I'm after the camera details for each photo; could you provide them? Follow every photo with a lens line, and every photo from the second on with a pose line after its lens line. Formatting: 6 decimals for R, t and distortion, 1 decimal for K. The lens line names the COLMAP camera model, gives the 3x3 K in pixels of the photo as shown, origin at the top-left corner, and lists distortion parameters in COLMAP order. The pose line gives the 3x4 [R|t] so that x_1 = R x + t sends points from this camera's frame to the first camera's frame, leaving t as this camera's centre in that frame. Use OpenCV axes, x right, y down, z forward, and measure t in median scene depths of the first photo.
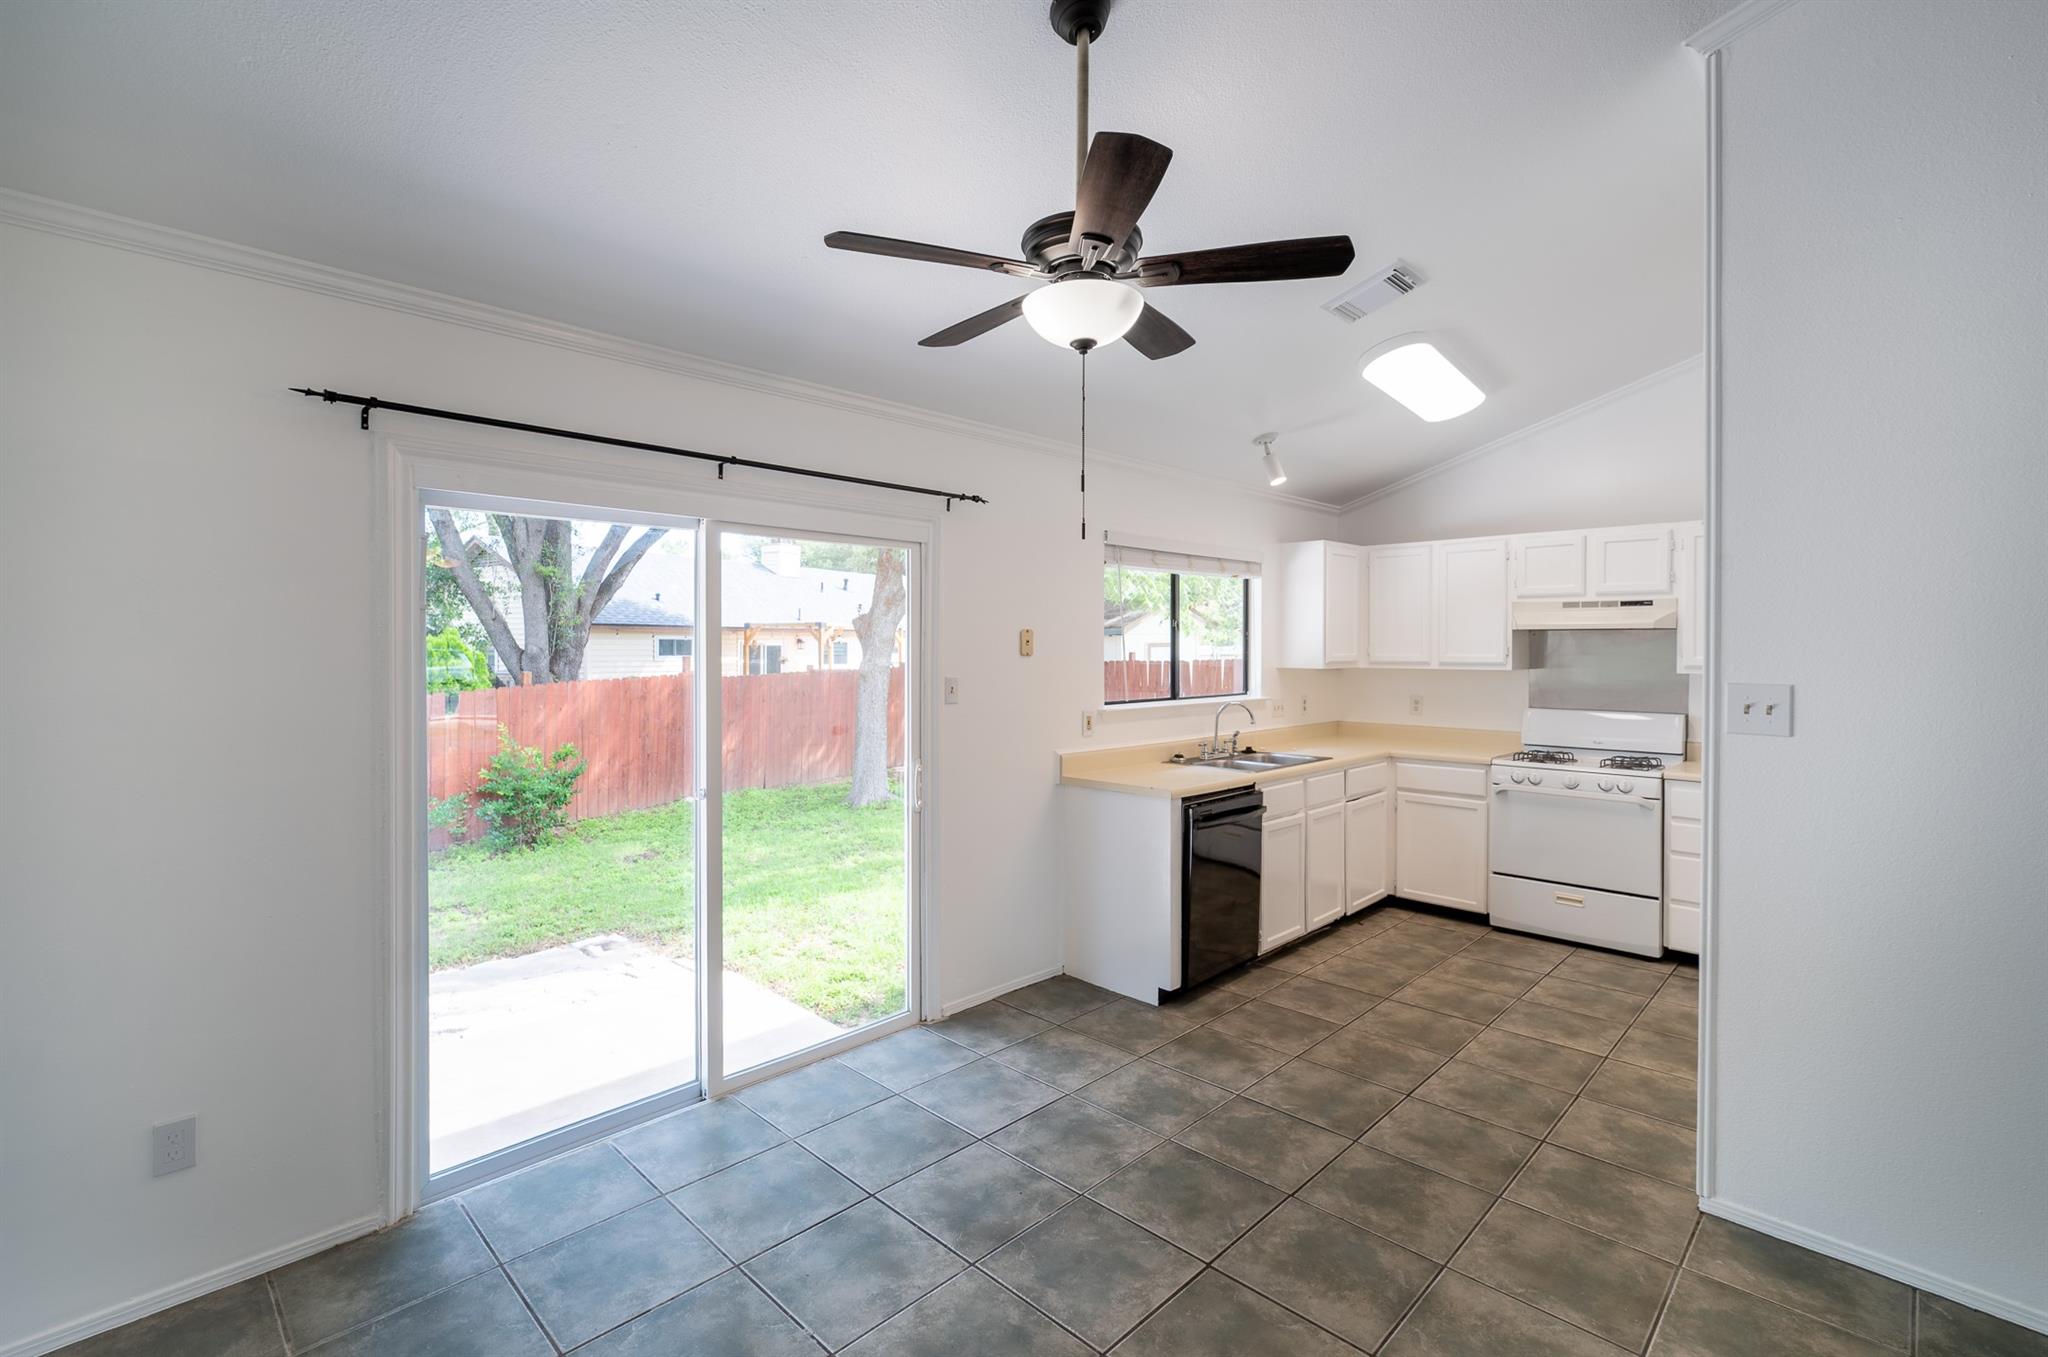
lens RADIAL K [[915.4, 0, 1012.6], [0, 915.4, 648.1], [0, 0, 1]] dist [0.000395, -0.000227]
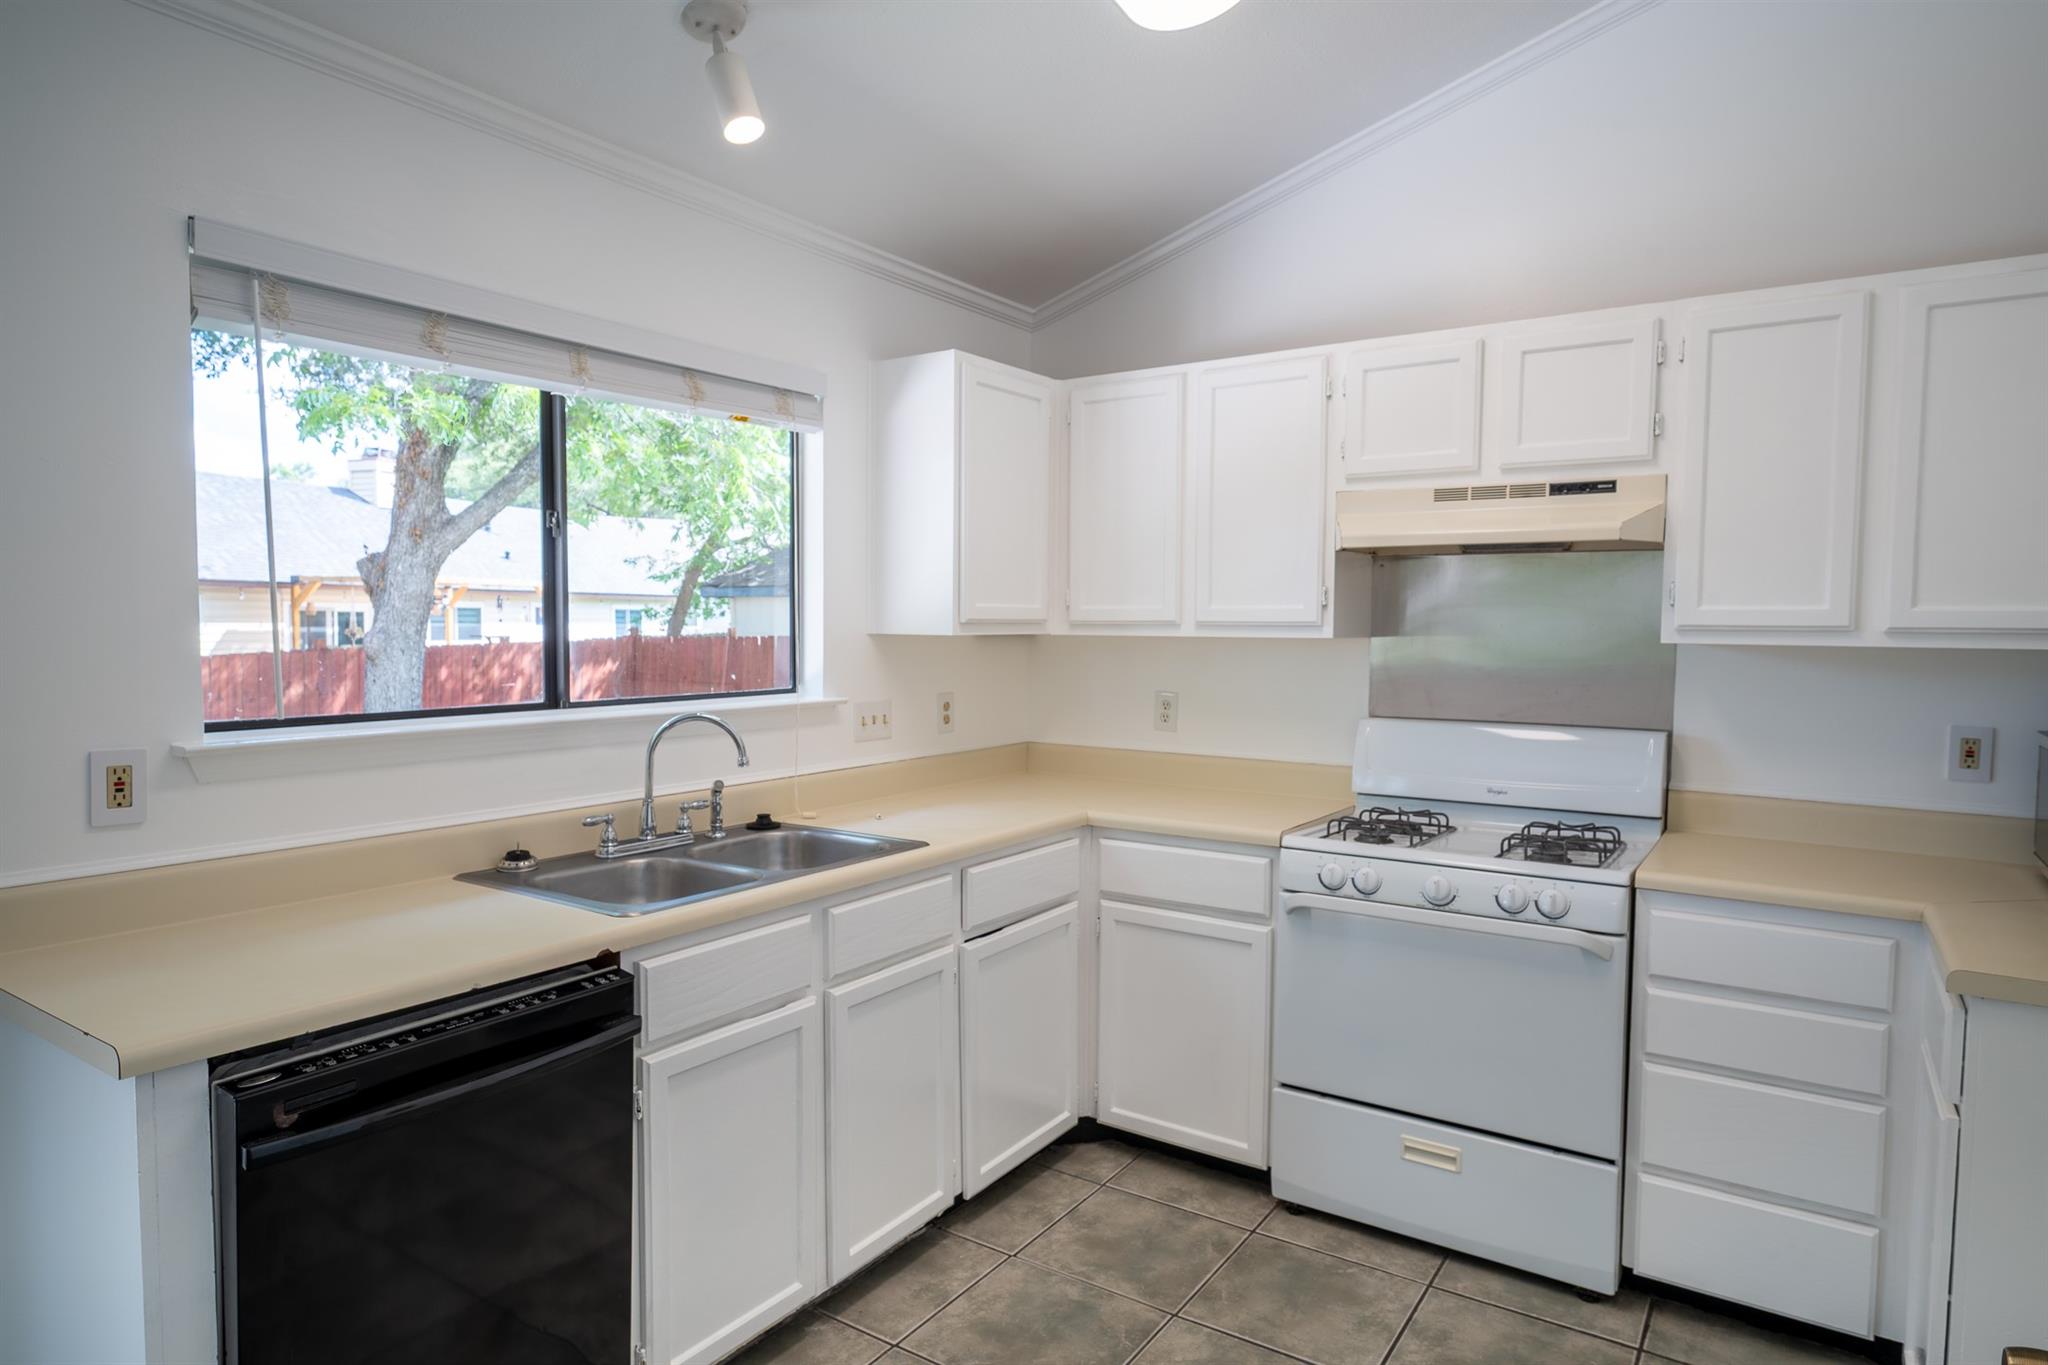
lens RADIAL K [[1191.0, 0, 1024.0], [0, 1191.0, 682.5], [0, 0, 1]] dist [-0.000149, 0.000719]
pose [[0.981548, -0.004002, 0.191175, 0.288643], [-0.005565, 0.998760, 0.049480, 0.018208], [-0.191136, -0.049630, 0.980308, 0.456172]]
